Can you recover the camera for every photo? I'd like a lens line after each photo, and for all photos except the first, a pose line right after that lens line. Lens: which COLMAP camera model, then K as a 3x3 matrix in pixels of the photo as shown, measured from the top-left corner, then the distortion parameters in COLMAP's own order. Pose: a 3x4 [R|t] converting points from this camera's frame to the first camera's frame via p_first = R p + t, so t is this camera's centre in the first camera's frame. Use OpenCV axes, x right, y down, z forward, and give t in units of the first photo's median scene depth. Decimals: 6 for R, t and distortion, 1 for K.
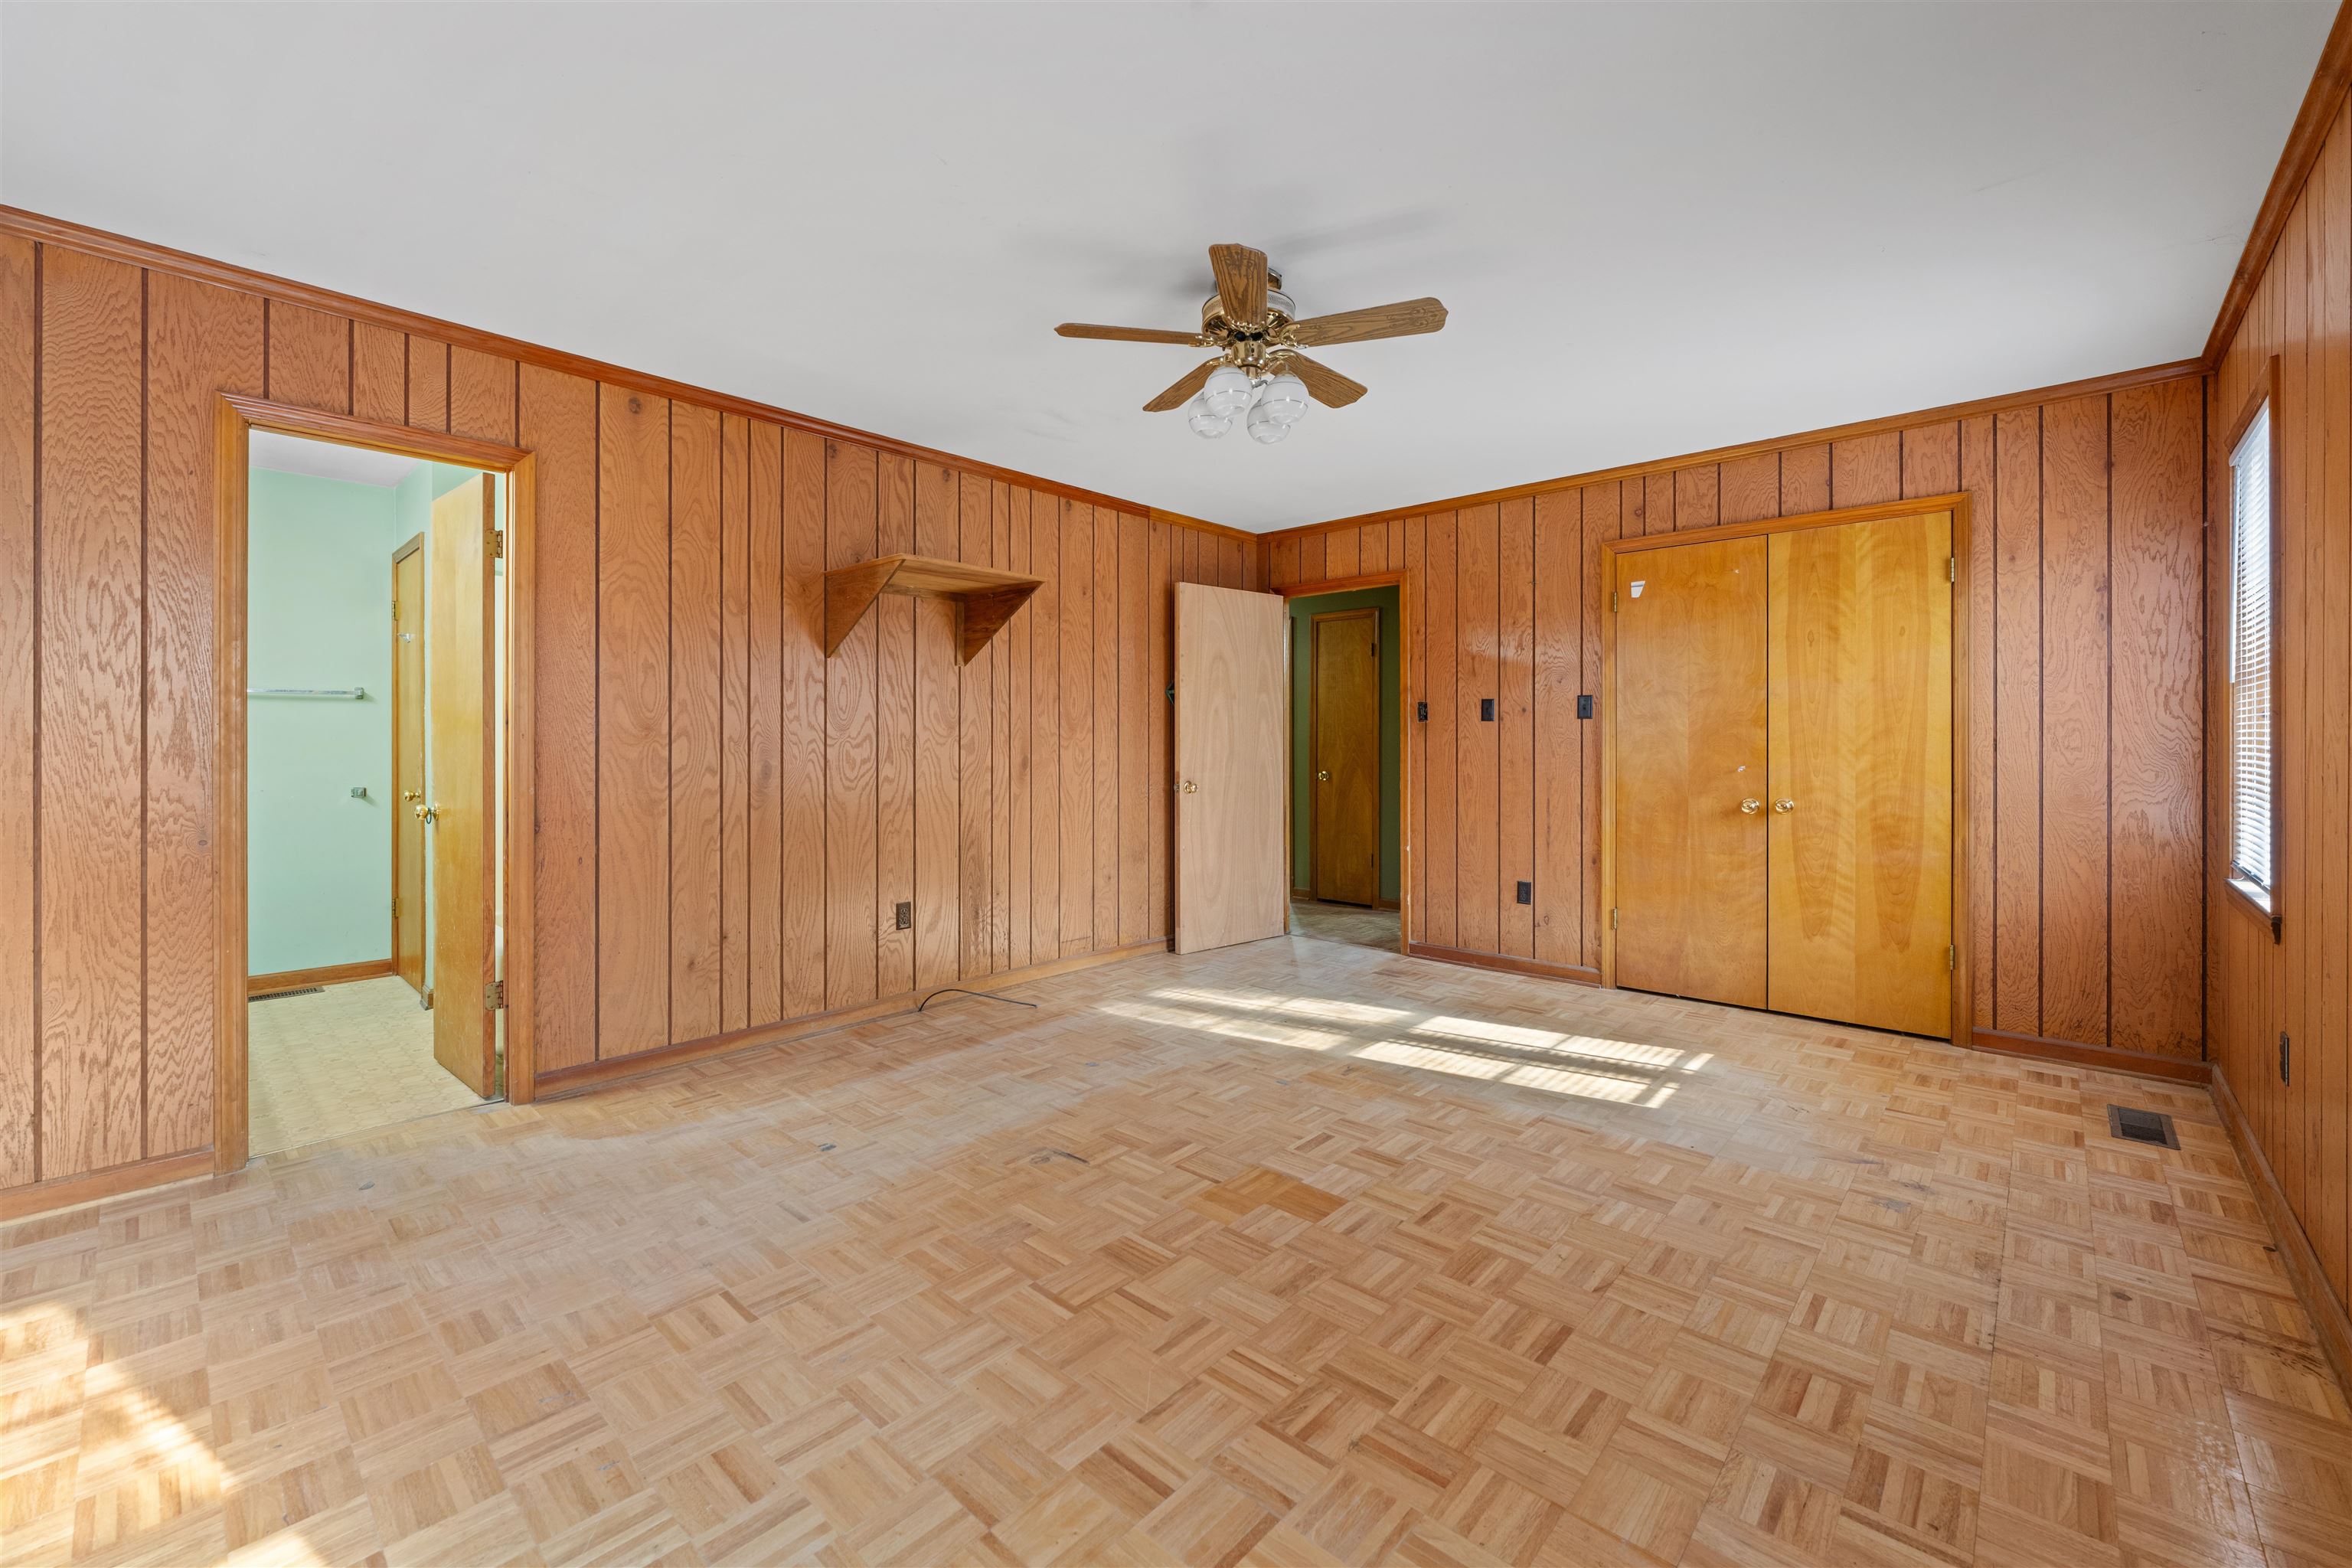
lens RADIAL K [[940.6, 0, 1179.9], [0, 940.6, 739.8], [0, 0, 1]] dist [-0.002188, -0.000268]
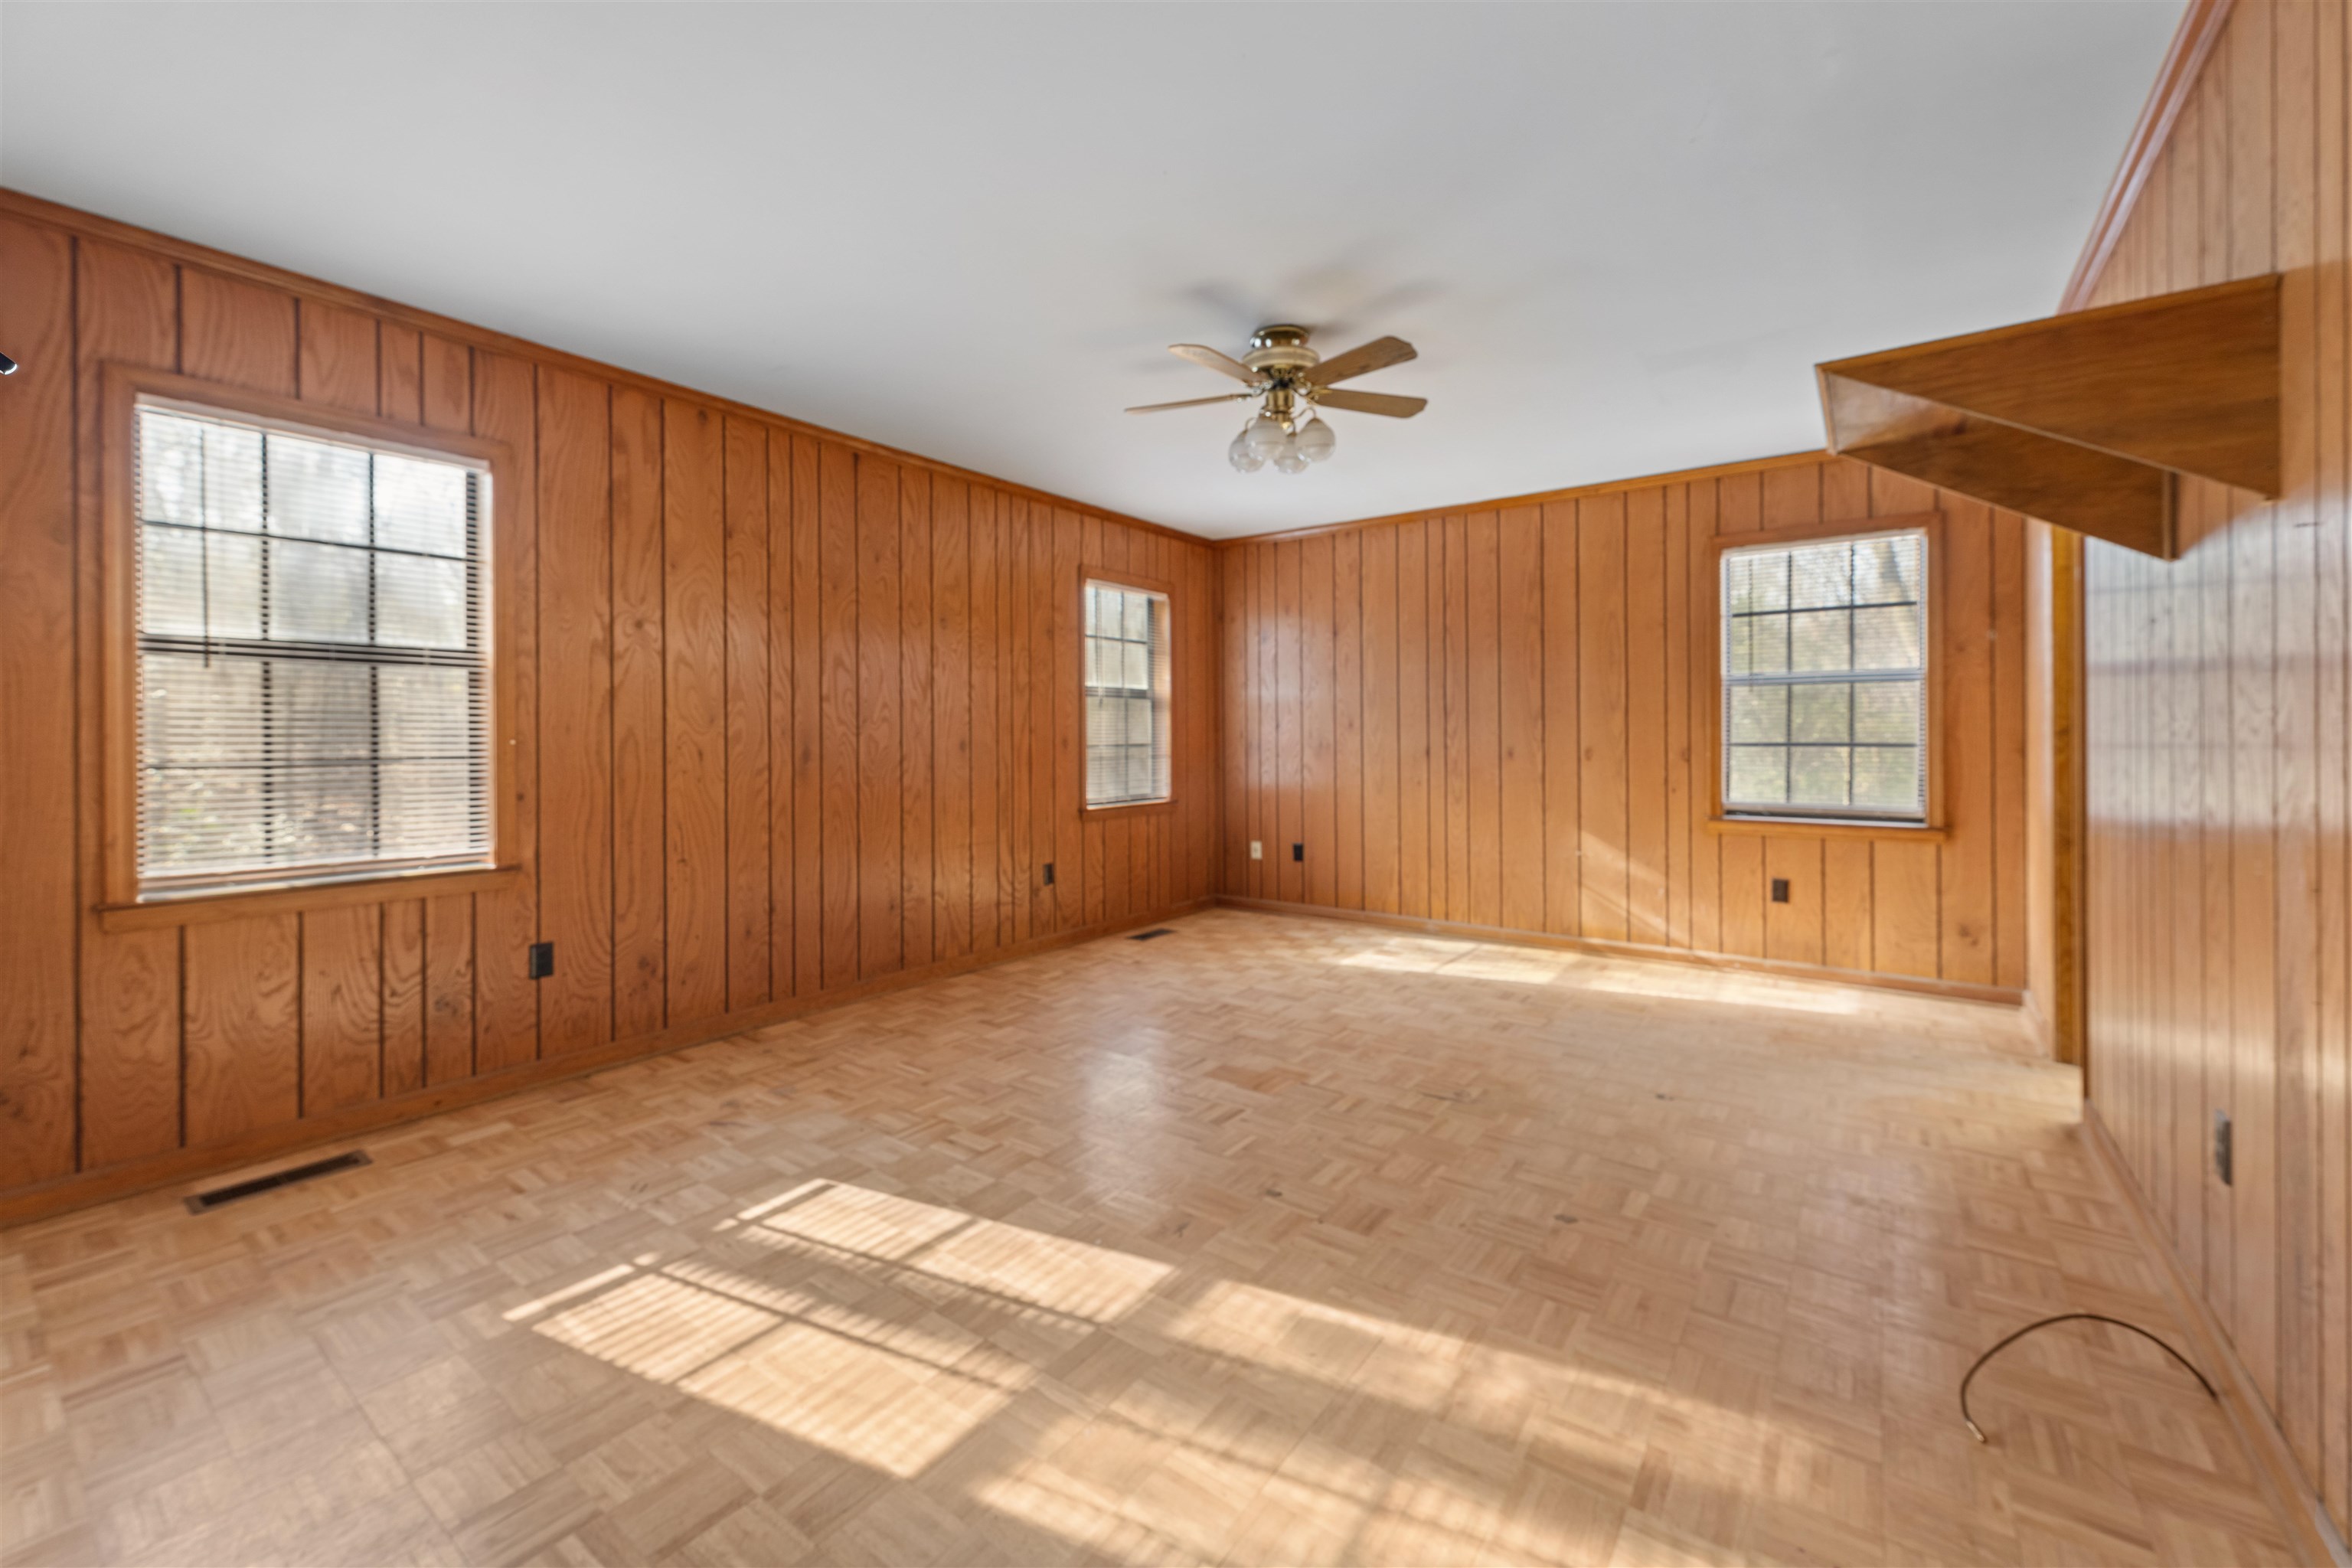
lens RADIAL K [[940.6, 0, 1179.9], [0, 940.6, 739.8], [0, 0, 1]] dist [-0.002188, -0.000268]
pose [[-0.994207, 0.005397, -0.107347, 0.265266], [0.005159, 0.999984, 0.002495, 0.006290], [0.107358, 0.001927, -0.994219, 1.760136]]
